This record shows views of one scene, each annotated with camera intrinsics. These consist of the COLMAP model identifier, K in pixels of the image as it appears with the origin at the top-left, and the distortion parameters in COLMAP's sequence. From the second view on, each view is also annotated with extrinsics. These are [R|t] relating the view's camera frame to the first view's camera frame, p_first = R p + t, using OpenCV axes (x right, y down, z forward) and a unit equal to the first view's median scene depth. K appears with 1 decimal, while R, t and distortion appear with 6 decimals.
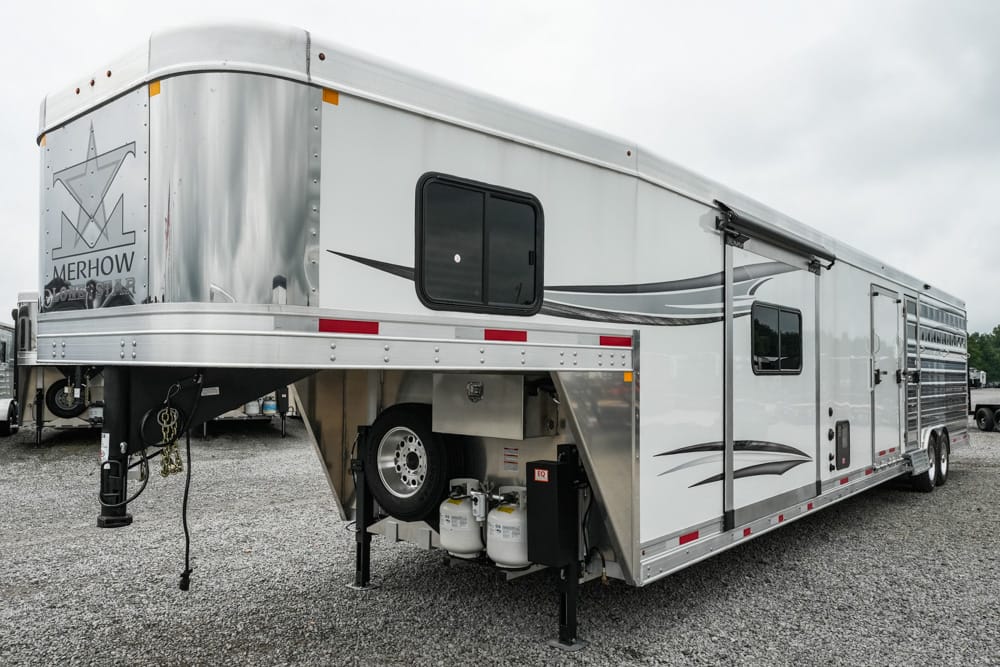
lens RADIAL K [[754.8, 0, 500.0], [0, 754.8, 333.5], [0, 0, 1]] dist [0.004193, 0.001956]
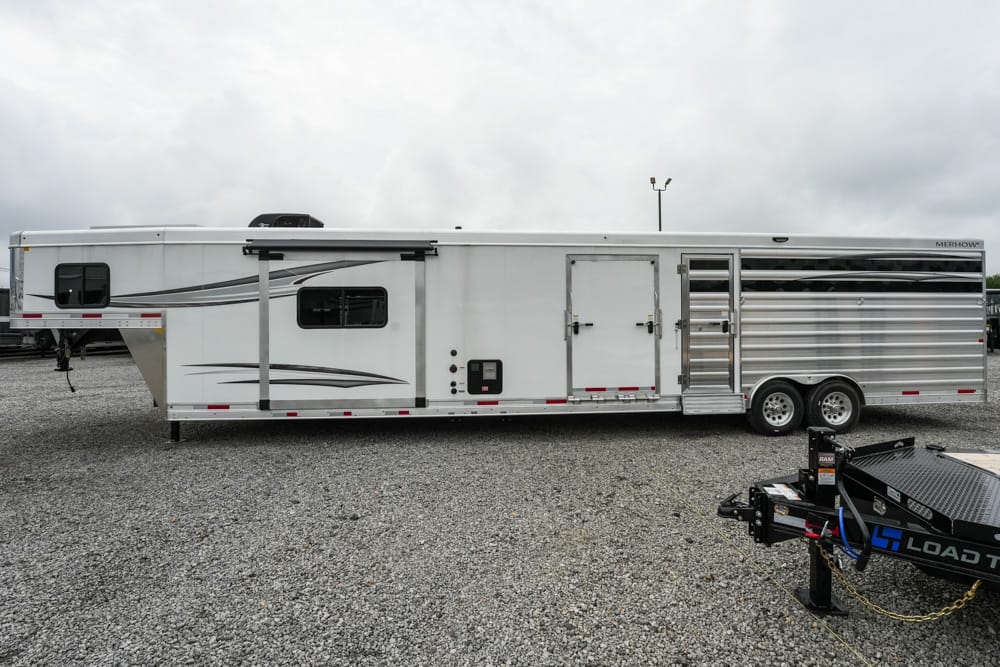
lens RADIAL K [[488.8, 0, 543.8], [0, 488.8, 298.6], [0, 0, 1]] dist [-0.024252, -0.001089]
pose [[0.711377, -0.031991, -0.702082, 2.062695], [0.044804, 0.998996, -0.000122, 0.012427], [0.701381, -0.031369, 0.712096, 0.774566]]
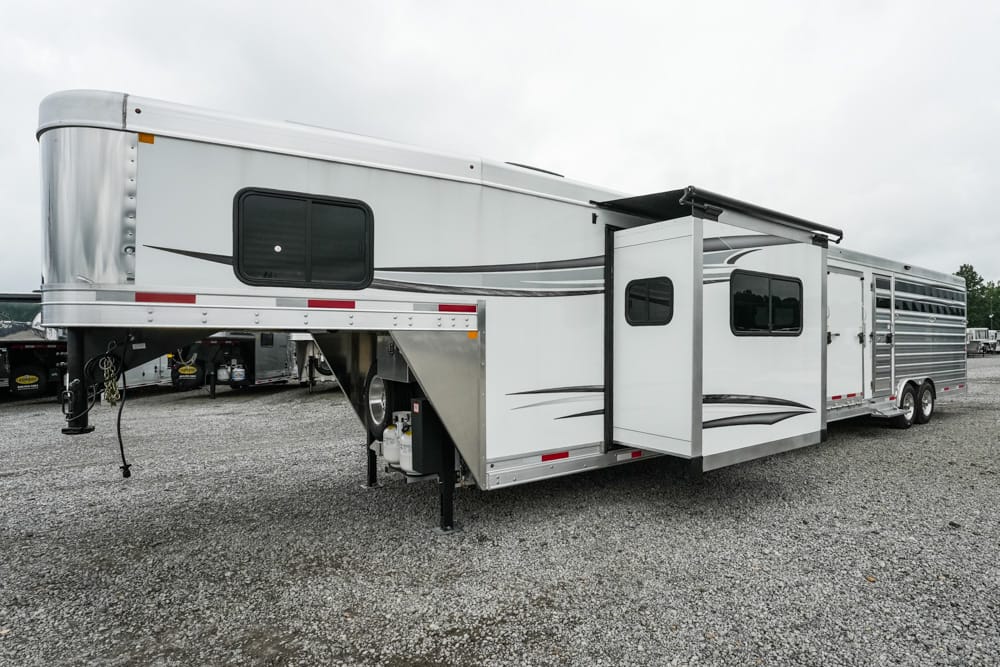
lens RADIAL K [[542.7, 0, 615.3], [0, 542.7, 331.1], [0, 0, 1]] dist [-0.024406, -0.000733]
pose [[0.988317, -0.016399, -0.151531, 0.563456], [0.020307, 0.999499, 0.024276, 0.032681], [0.151057, -0.027070, 0.988154, 0.089978]]
